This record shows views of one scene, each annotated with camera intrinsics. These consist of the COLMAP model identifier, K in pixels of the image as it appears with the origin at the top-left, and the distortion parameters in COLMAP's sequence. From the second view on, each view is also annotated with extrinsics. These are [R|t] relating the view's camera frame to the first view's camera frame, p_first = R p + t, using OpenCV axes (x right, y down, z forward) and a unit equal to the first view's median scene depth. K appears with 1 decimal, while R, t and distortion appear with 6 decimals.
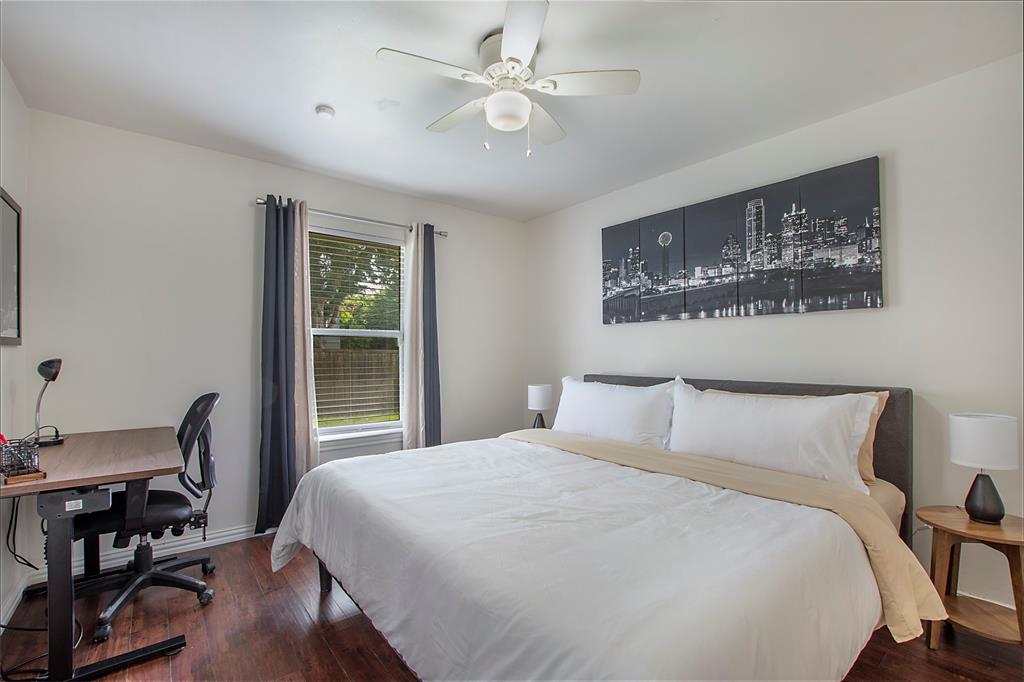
lens RADIAL K [[454.4, 0, 510.4], [0, 454.4, 345.8], [0, 0, 1]] dist [-0.031017, 0.004934]
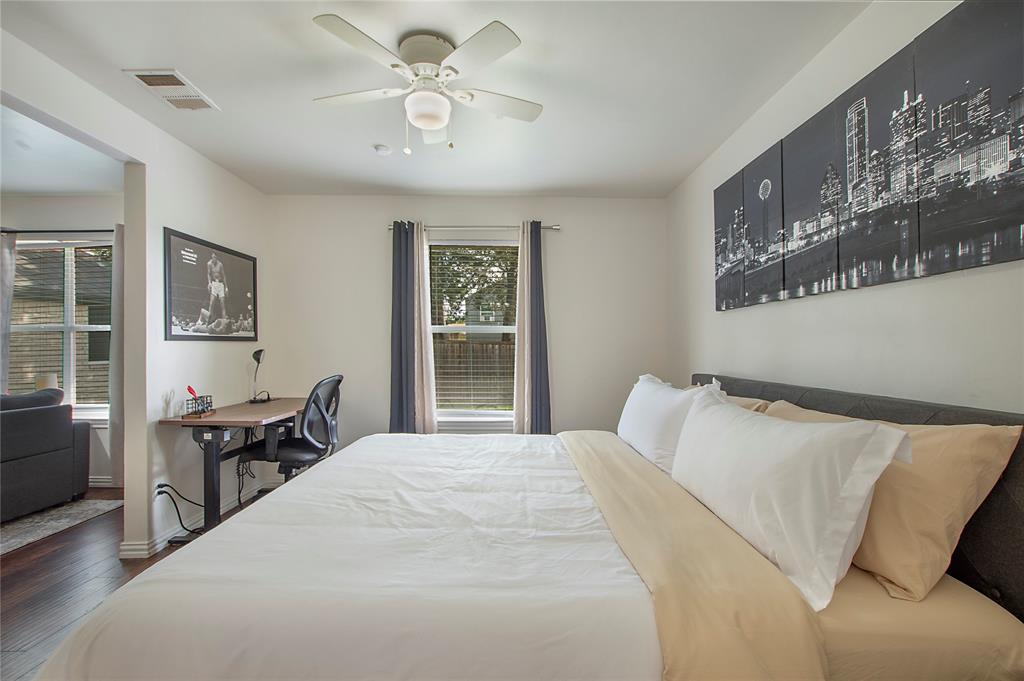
lens RADIAL K [[454.4, 0, 510.7], [0, 454.4, 343.6], [0, 0, 1]] dist [-0.031017, 0.004934]
pose [[0.785093, -0.001289, -0.619376, 0.566517], [0.003513, 0.999991, 0.002372, 0.007485], [0.619367, -0.004038, 0.785091, 0.225290]]
